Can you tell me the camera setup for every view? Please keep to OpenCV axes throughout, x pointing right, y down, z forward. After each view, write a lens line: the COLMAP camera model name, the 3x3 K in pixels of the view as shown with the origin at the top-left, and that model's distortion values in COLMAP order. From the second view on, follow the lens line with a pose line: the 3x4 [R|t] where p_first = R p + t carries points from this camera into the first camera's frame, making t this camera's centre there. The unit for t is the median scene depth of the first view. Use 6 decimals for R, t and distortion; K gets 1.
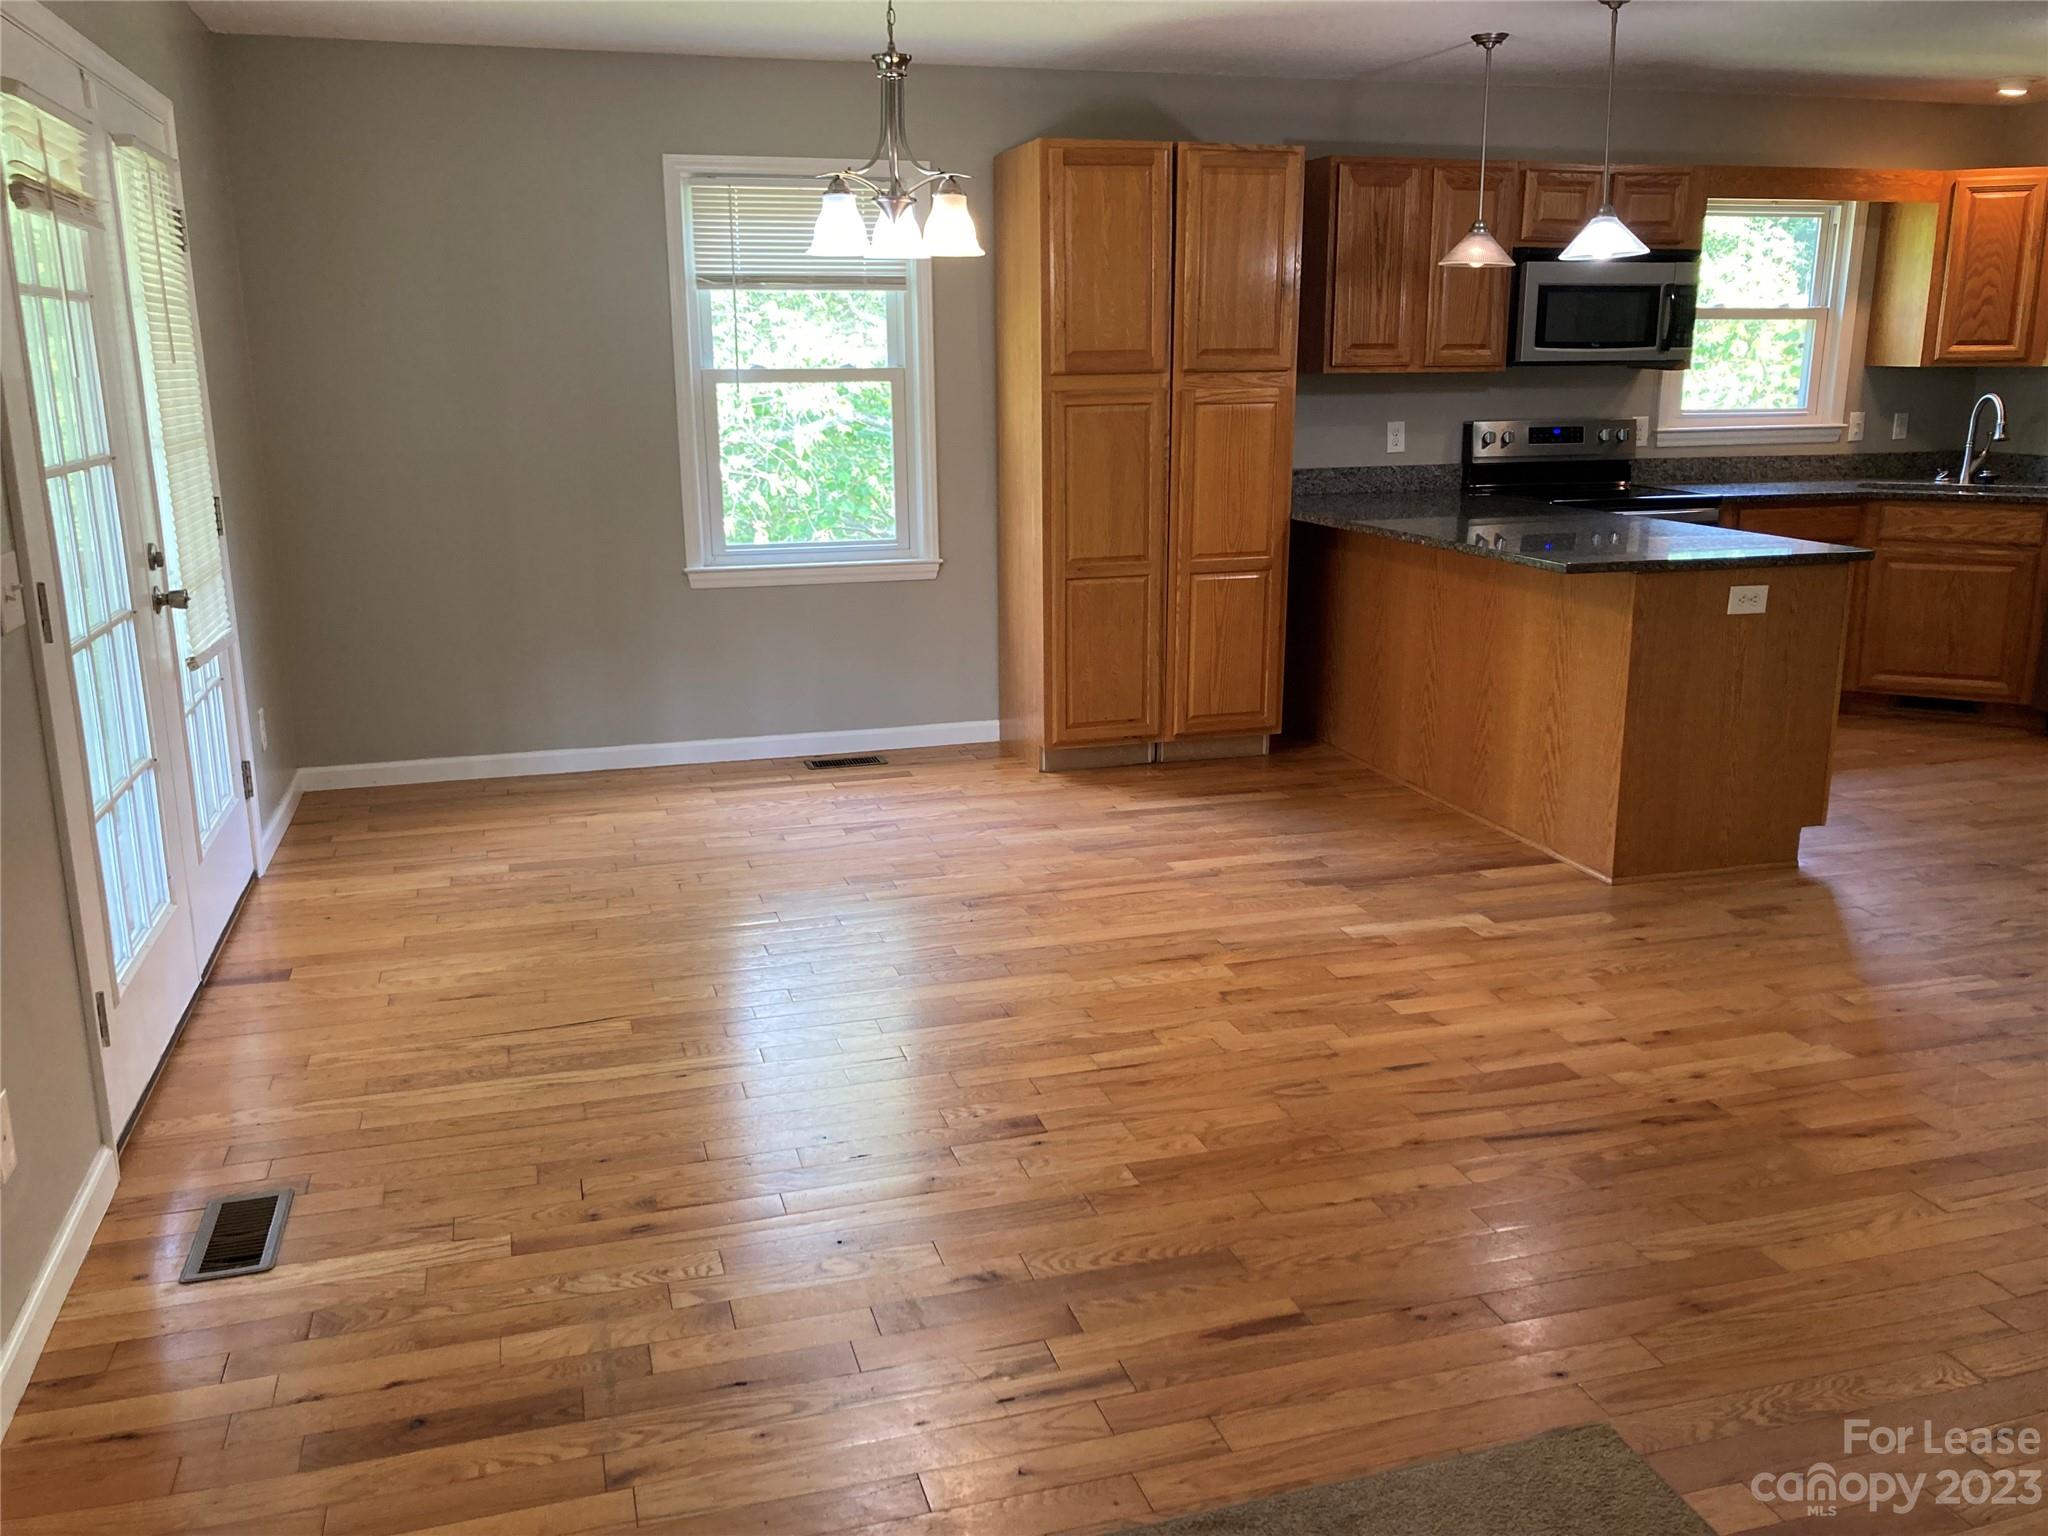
lens RADIAL K [[1669.8, 0, 1021.8], [0, 1669.8, 770.2], [0, 0, 1]] dist [0.039200, -0.042475]
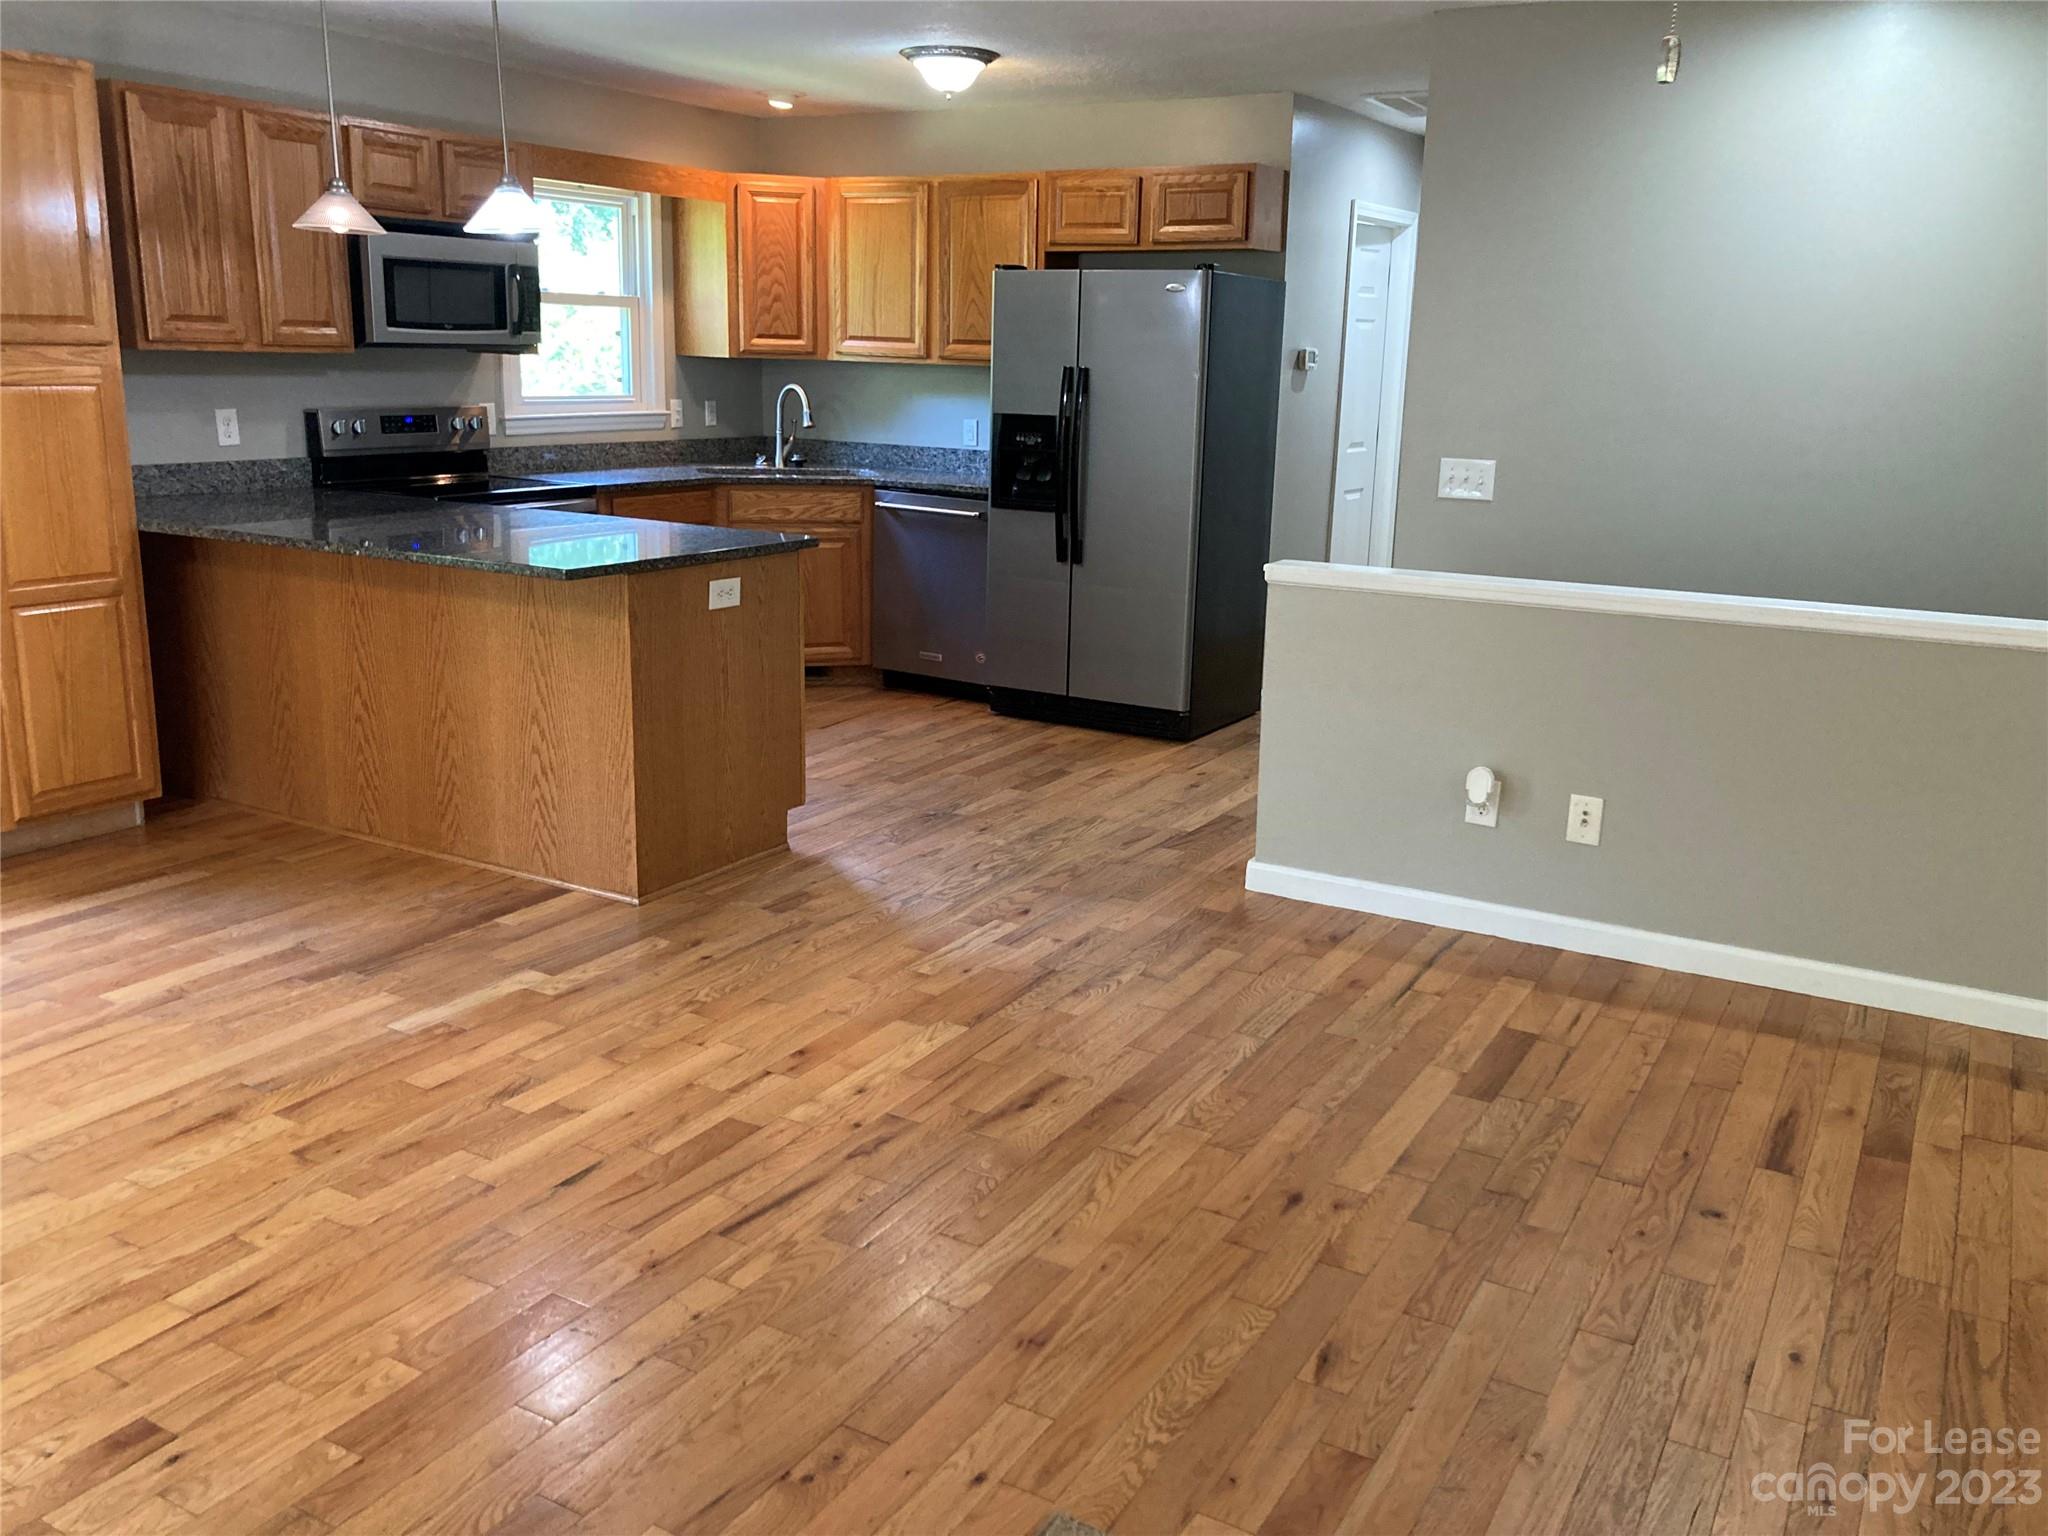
lens RADIAL K [[1669.8, 0, 1042.5], [0, 1669.8, 754.3], [0, 0, 1]] dist [0.039200, -0.042475]
pose [[0.721694, -0.142795, 0.677324, -0.100763], [0.141624, 0.988252, 0.057444, -0.034180], [-0.677570, 0.054468, 0.733439, 0.142431]]
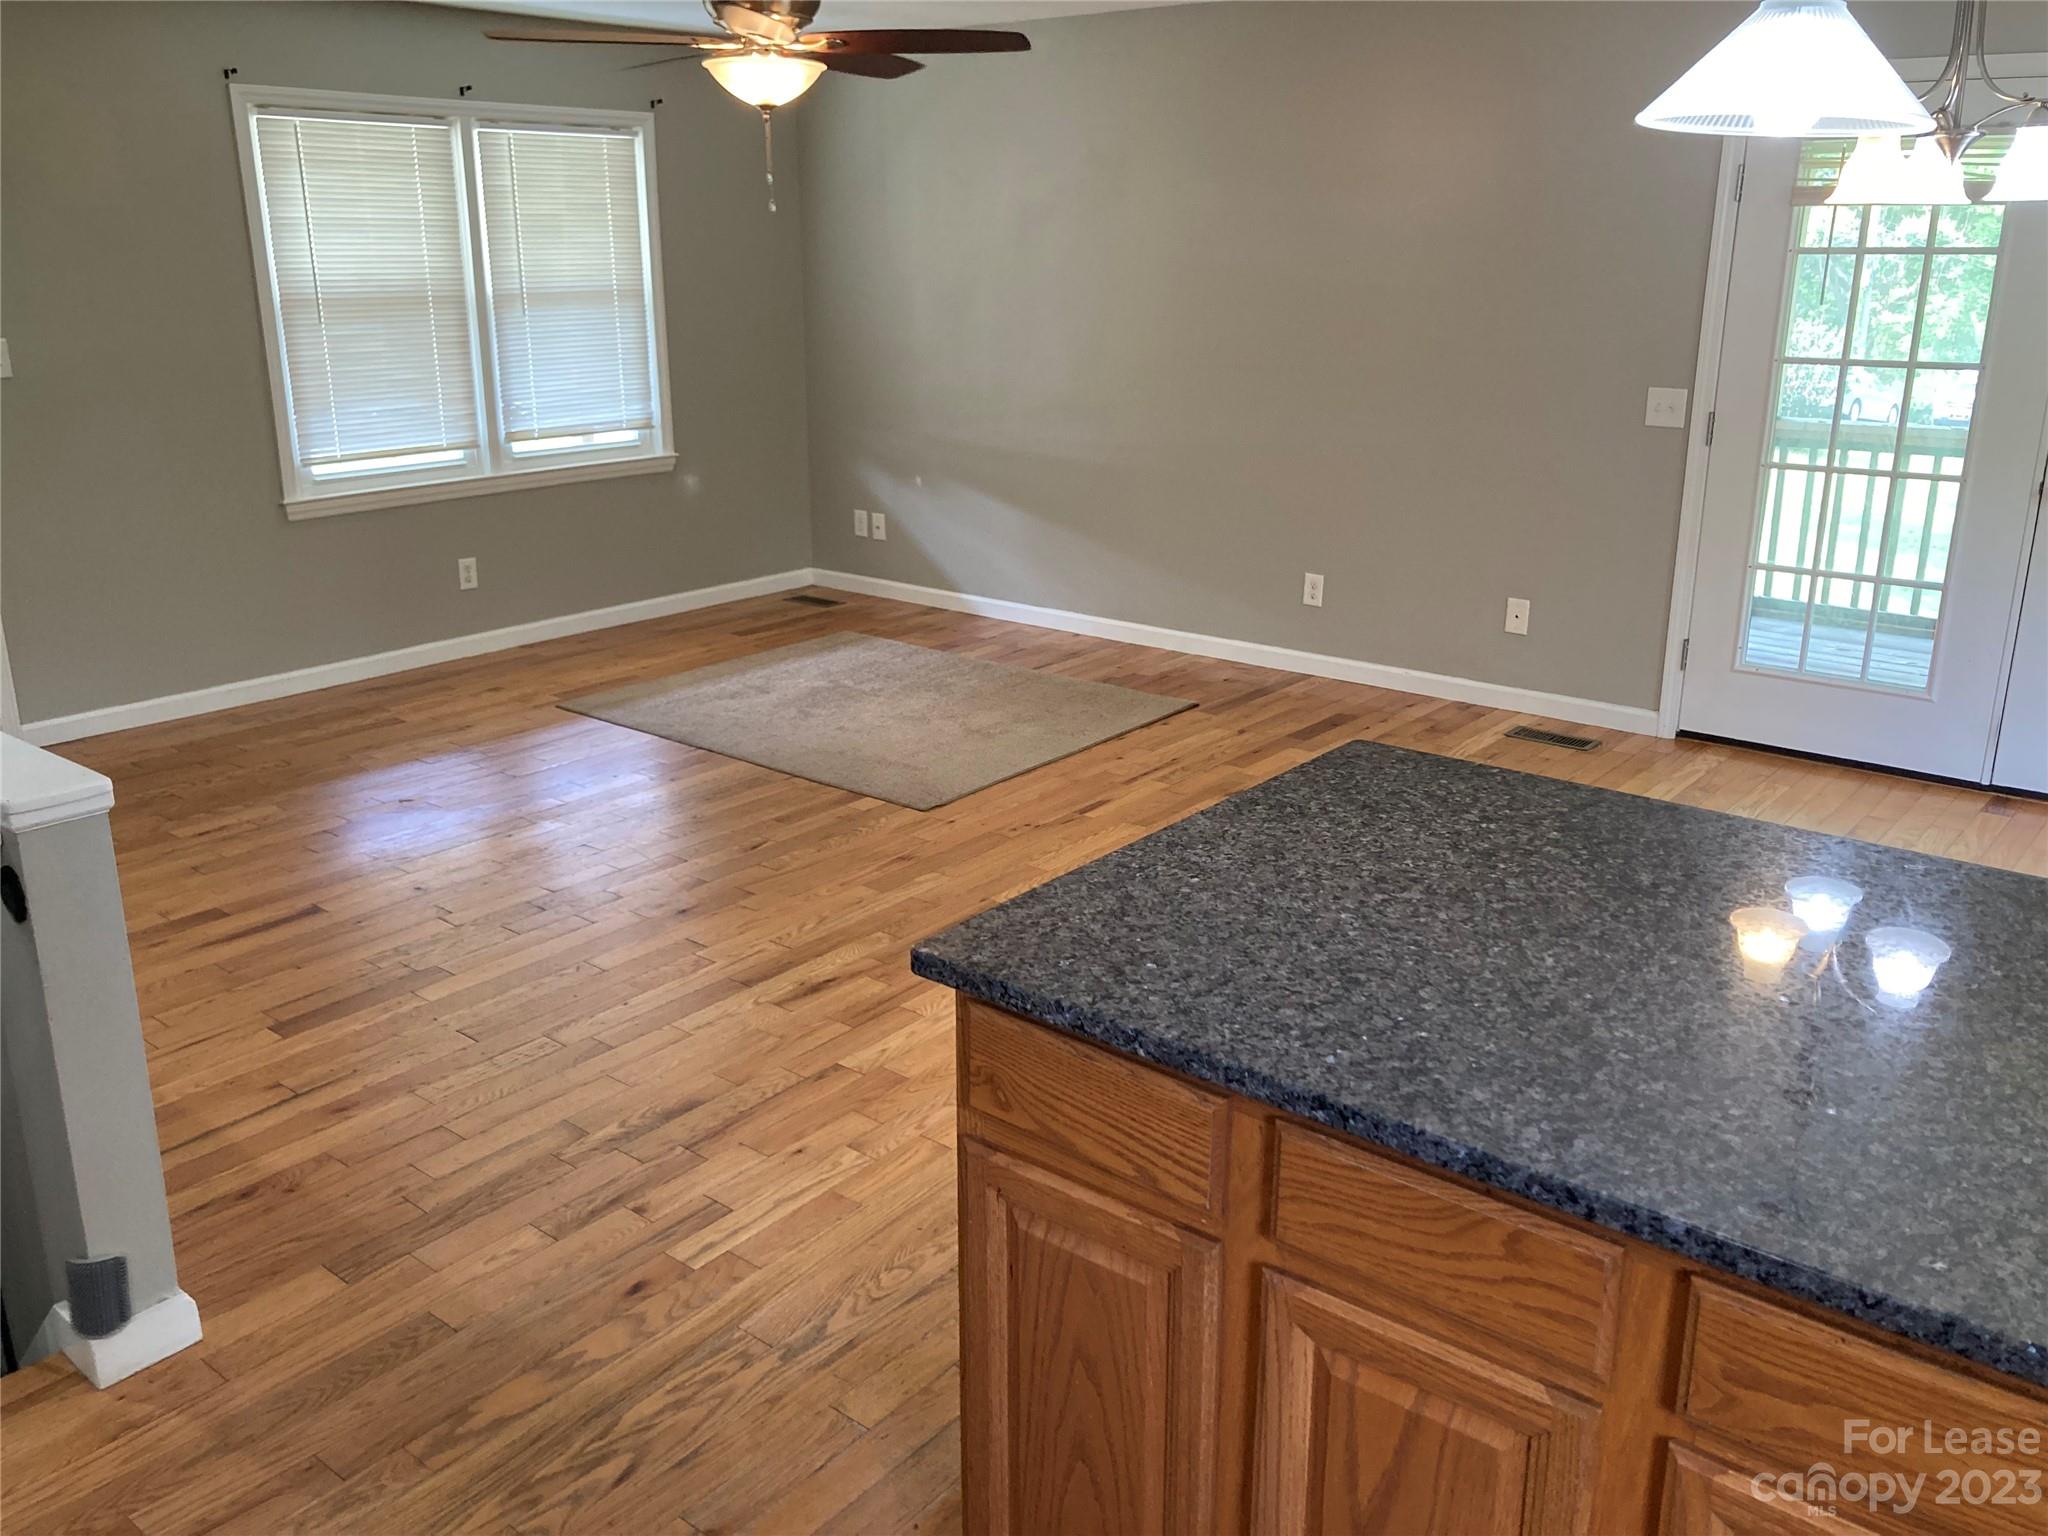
lens RADIAL K [[1669.8, 0, 1023.5], [0, 1669.8, 763.7], [0, 0, 1]] dist [0.039200, -0.042475]
pose [[-0.827046, 0.175315, -0.534098, 0.625325], [-0.128861, 0.865696, 0.483700, -0.323959], [0.547166, 0.468866, -0.693379, 1.151796]]
